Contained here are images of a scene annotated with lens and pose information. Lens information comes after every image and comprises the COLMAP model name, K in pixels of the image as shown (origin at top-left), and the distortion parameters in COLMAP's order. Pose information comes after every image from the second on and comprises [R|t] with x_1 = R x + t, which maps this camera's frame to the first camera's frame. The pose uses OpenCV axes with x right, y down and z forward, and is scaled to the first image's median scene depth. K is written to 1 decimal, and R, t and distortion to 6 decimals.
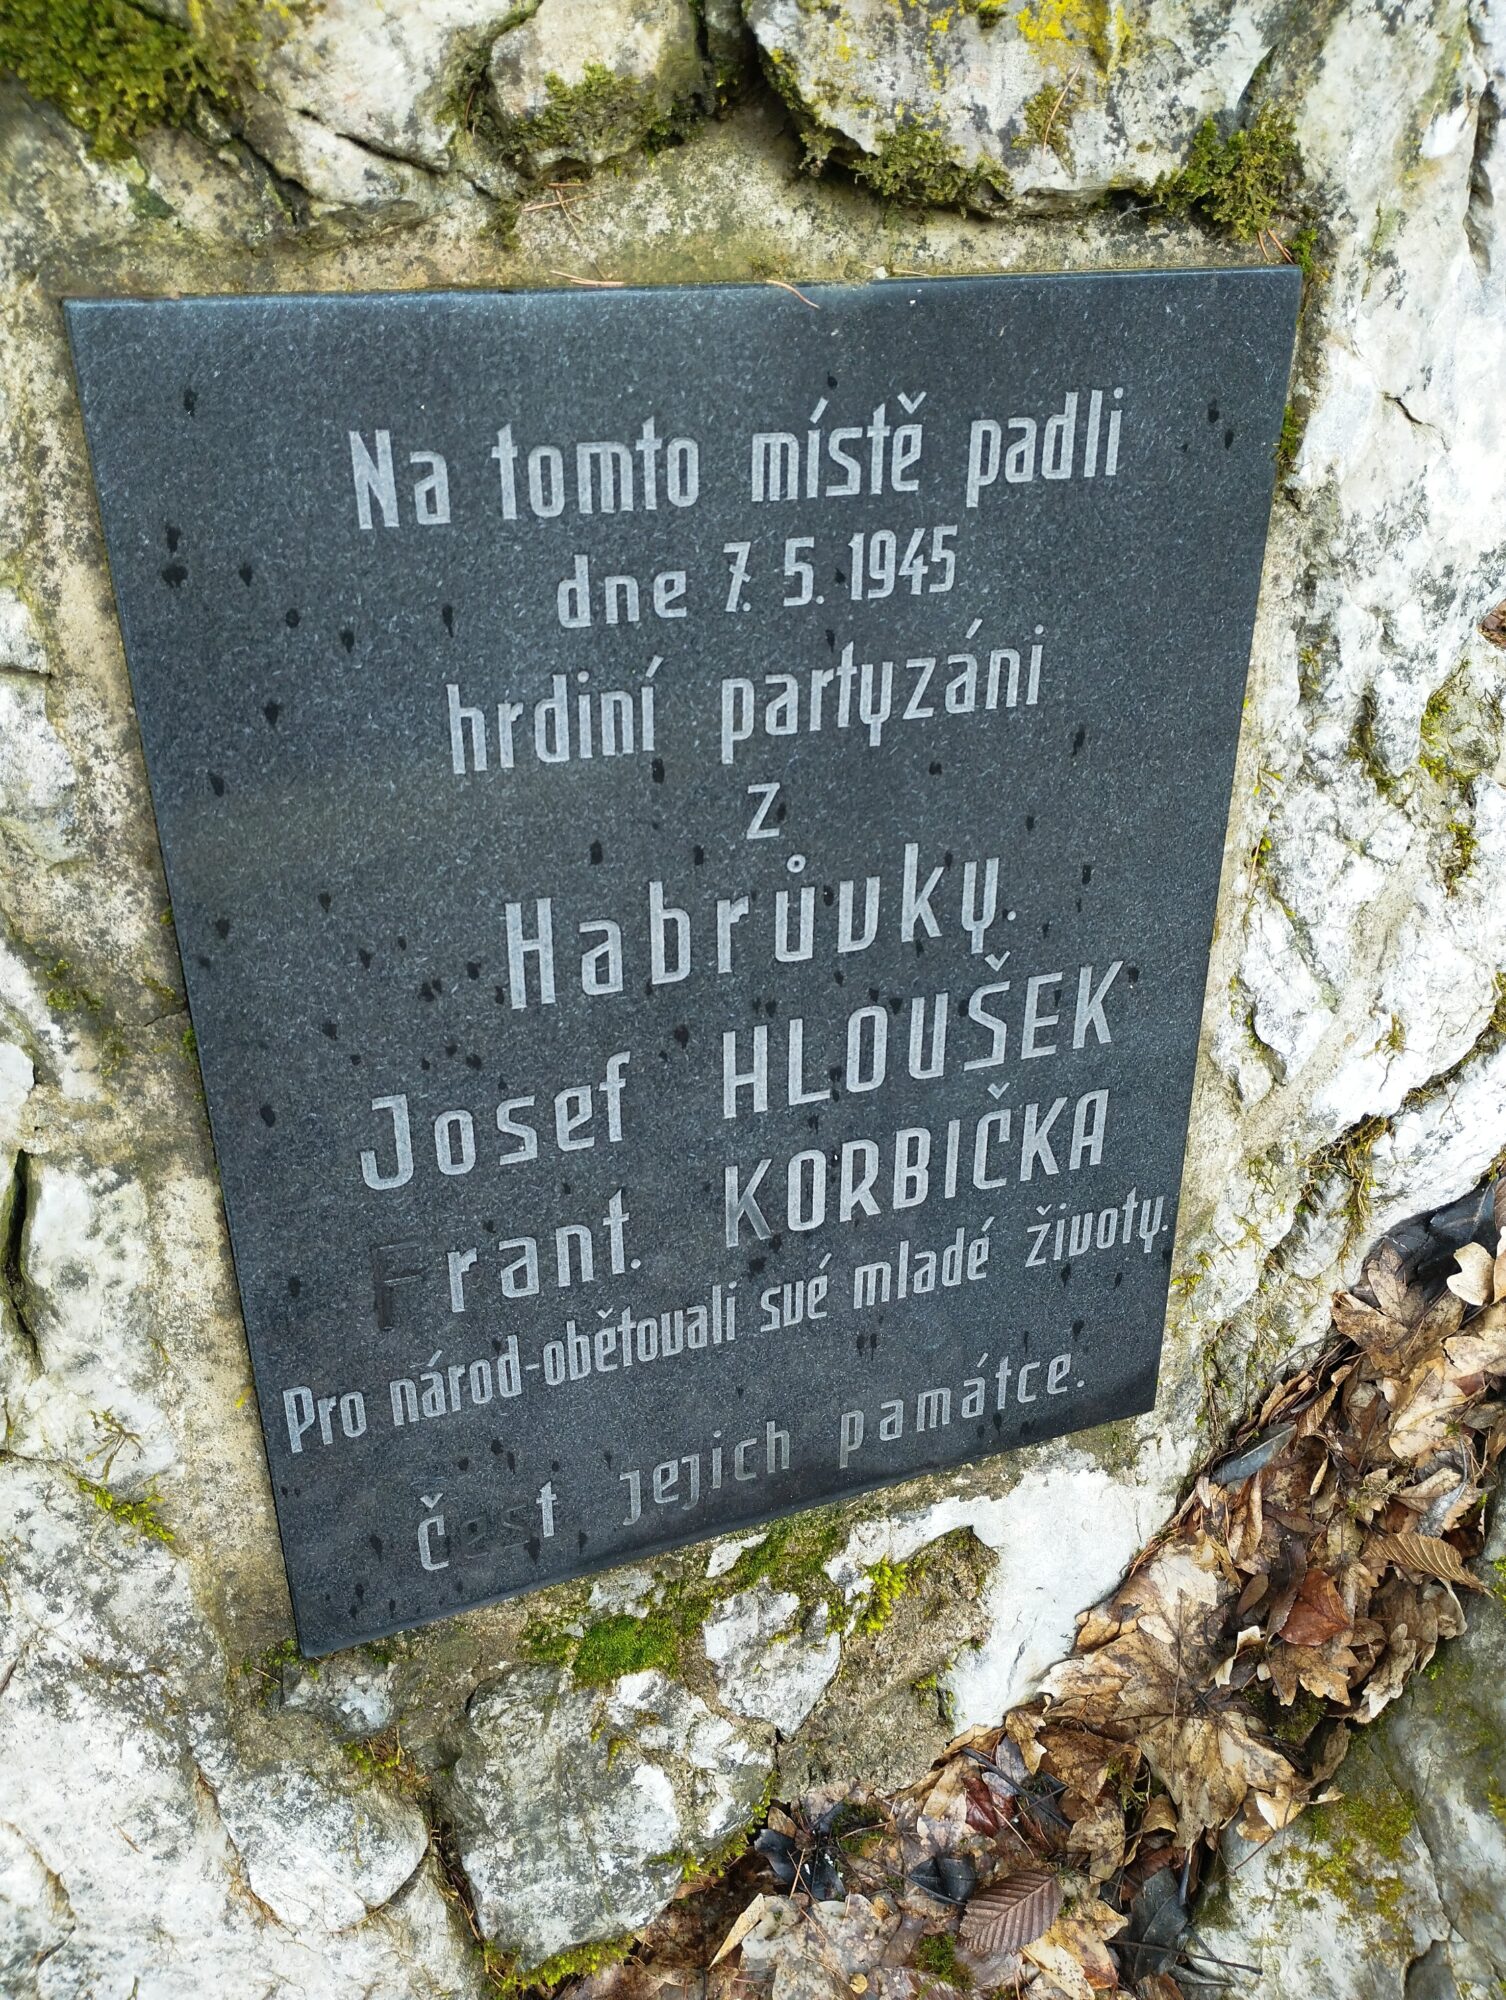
lens RADIAL K [[1658.5, 0, 760.3], [0, 1658.5, 996.6], [0, 0, 1]] dist [0.026687, -0.020368]
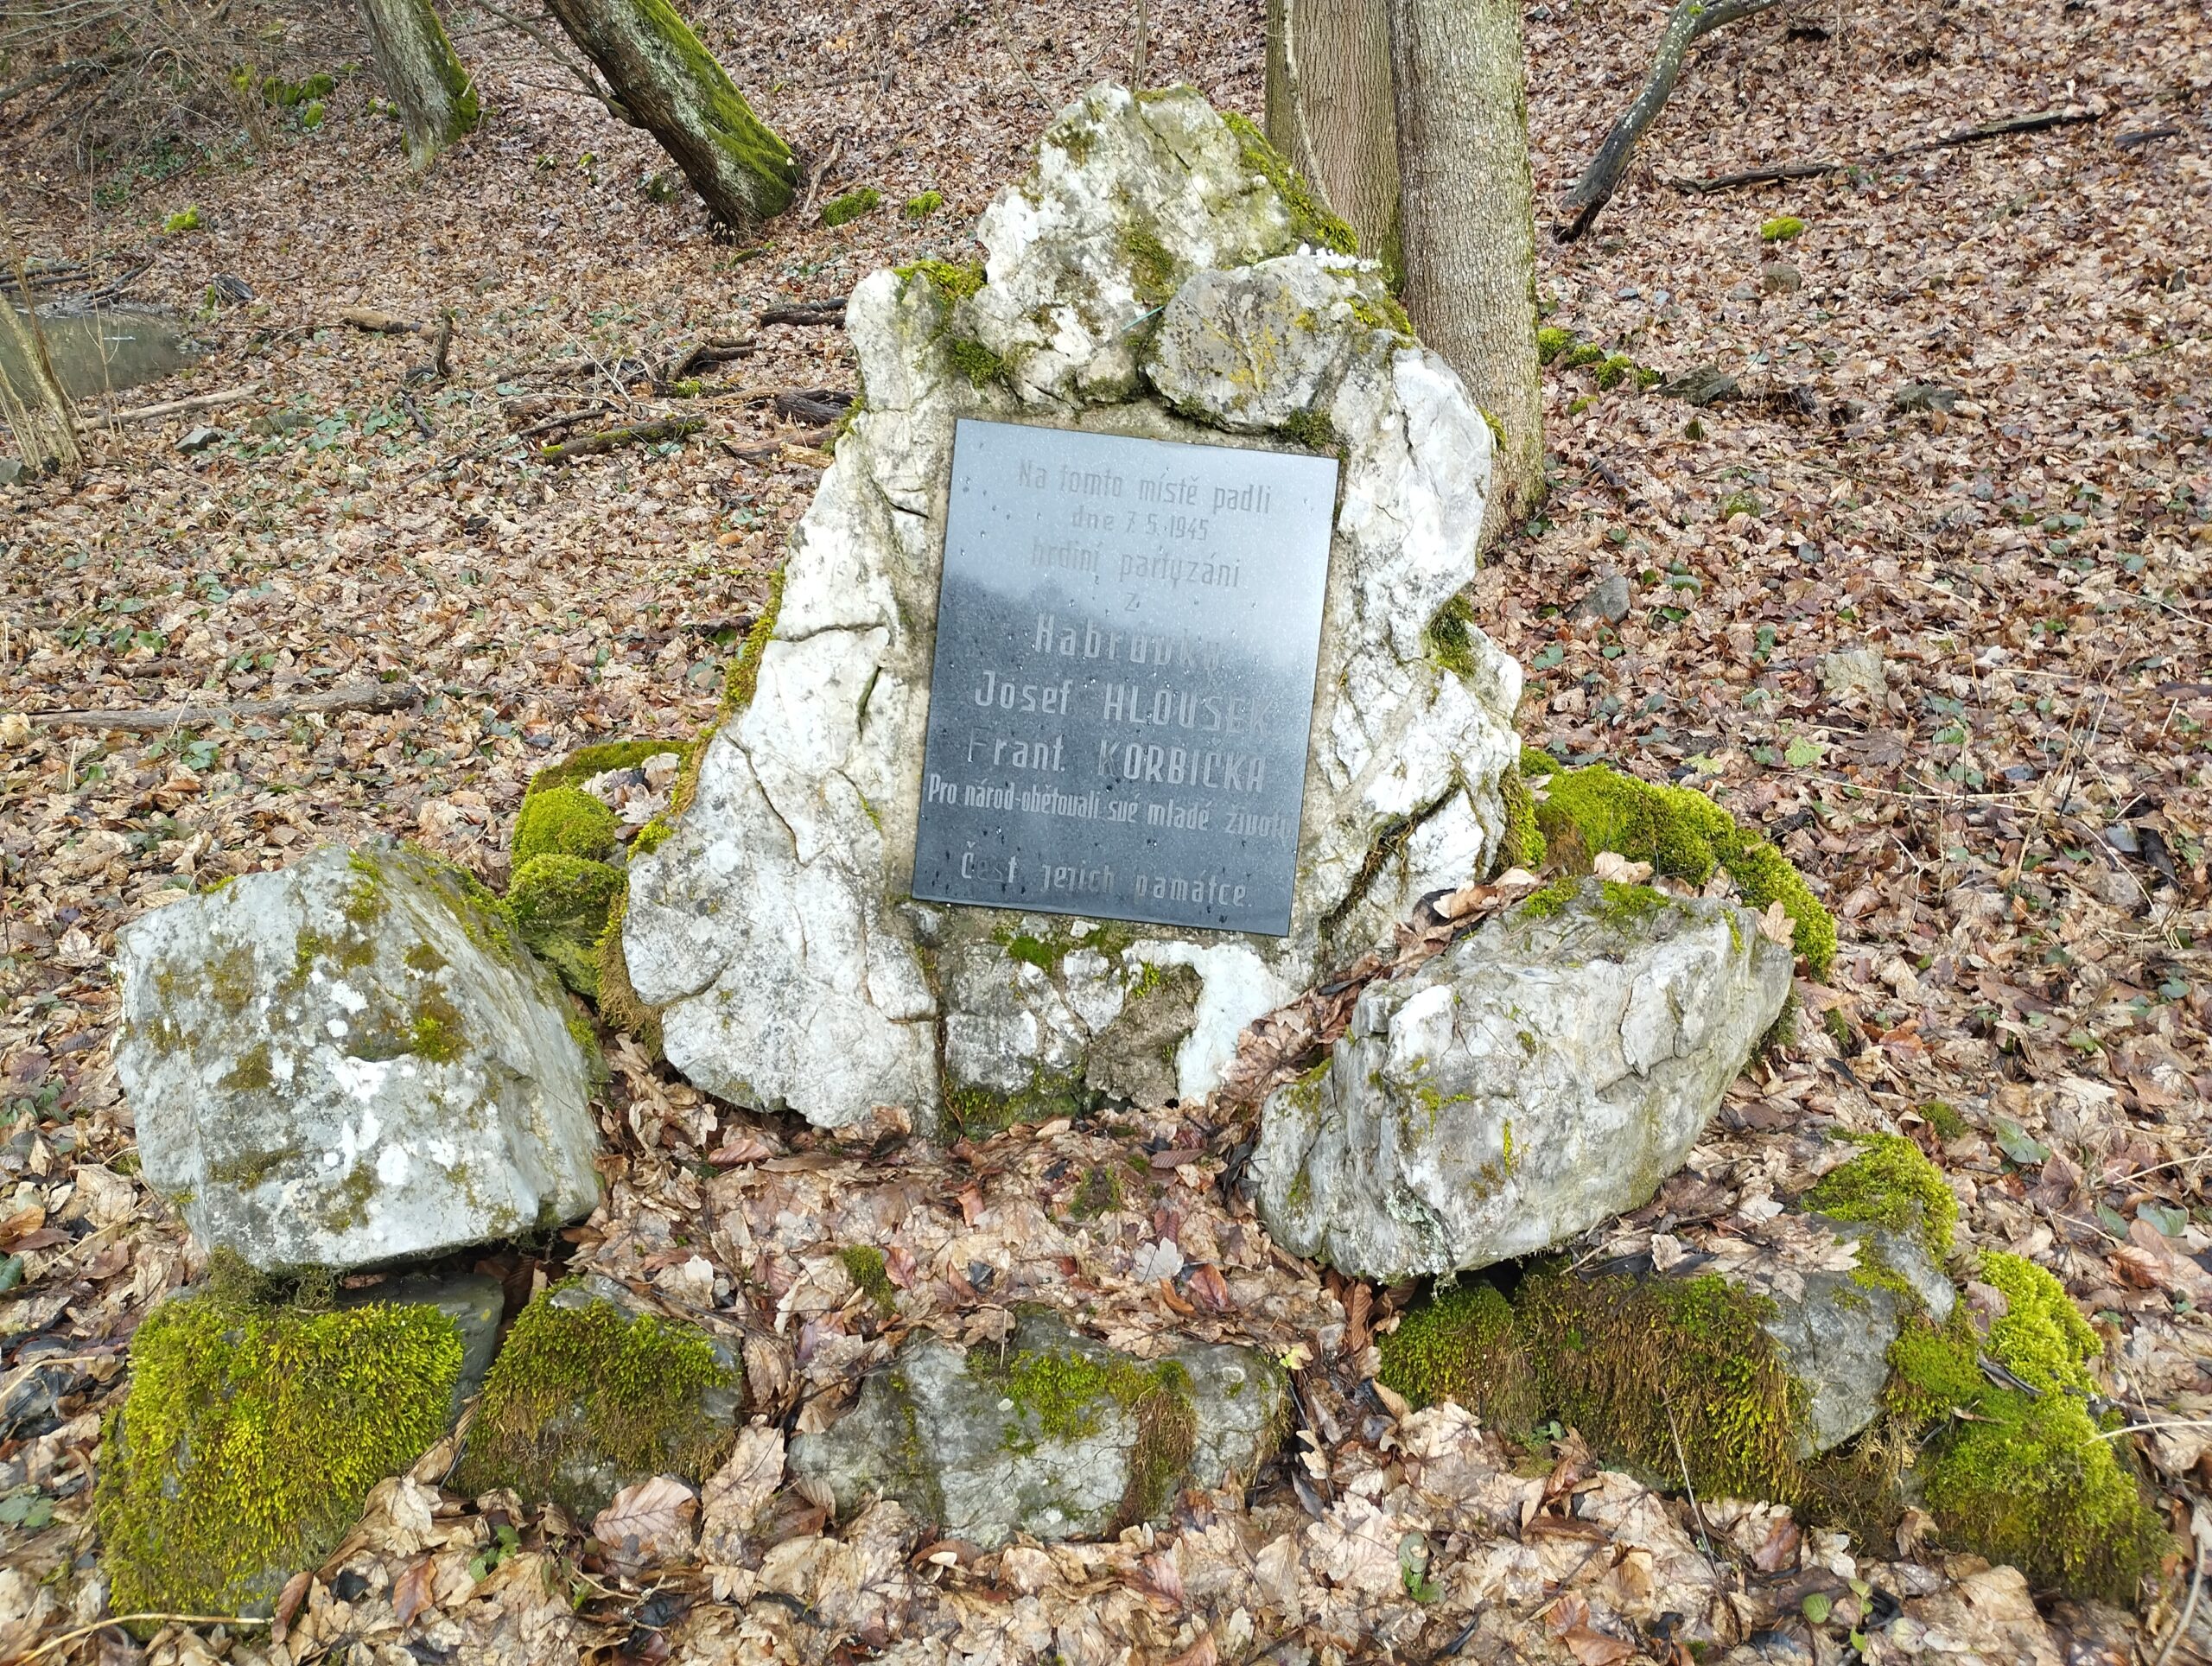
lens RADIAL K [[1834.4, 0, 1101.0], [0, 1834.4, 833.7], [0, 0, 1]] dist [0.026687, -0.020368]
pose [[0.931783, 0.120834, -0.342315, 0.972800], [-0.248831, 0.899192, -0.359912, 1.257835], [0.264317, 0.420539, 0.867919, -1.460600]]
